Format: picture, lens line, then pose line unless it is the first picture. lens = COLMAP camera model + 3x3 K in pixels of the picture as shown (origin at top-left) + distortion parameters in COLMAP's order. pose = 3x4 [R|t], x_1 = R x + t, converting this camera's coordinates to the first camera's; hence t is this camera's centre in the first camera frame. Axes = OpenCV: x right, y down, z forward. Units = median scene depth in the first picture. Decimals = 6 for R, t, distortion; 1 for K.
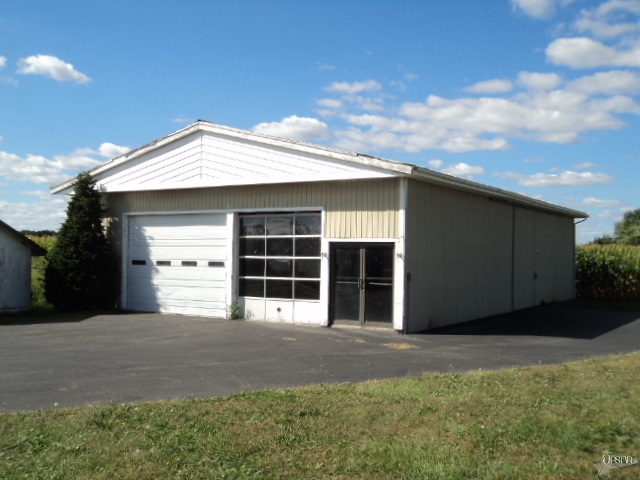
lens RADIAL K [[711.4, 0, 320.0], [0, 711.4, 240.0], [0, 0, 1]] dist [-0.065686, -0.022715]
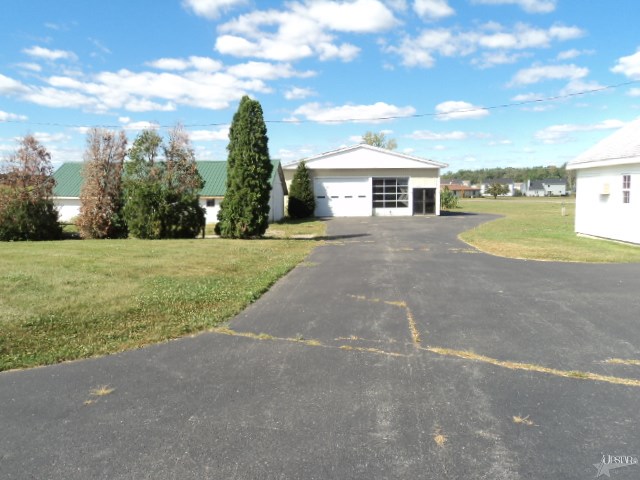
lens RADIAL K [[527.1, 0, 320.0], [0, 527.1, 240.0], [0, 0, 1]] dist [-0.007909, 0.002848]
pose [[0.850278, -0.070698, 0.521564, -1.356773], [0.009986, 0.992926, 0.118311, -0.041592], [-0.526239, -0.095389, 0.844969, -0.631304]]
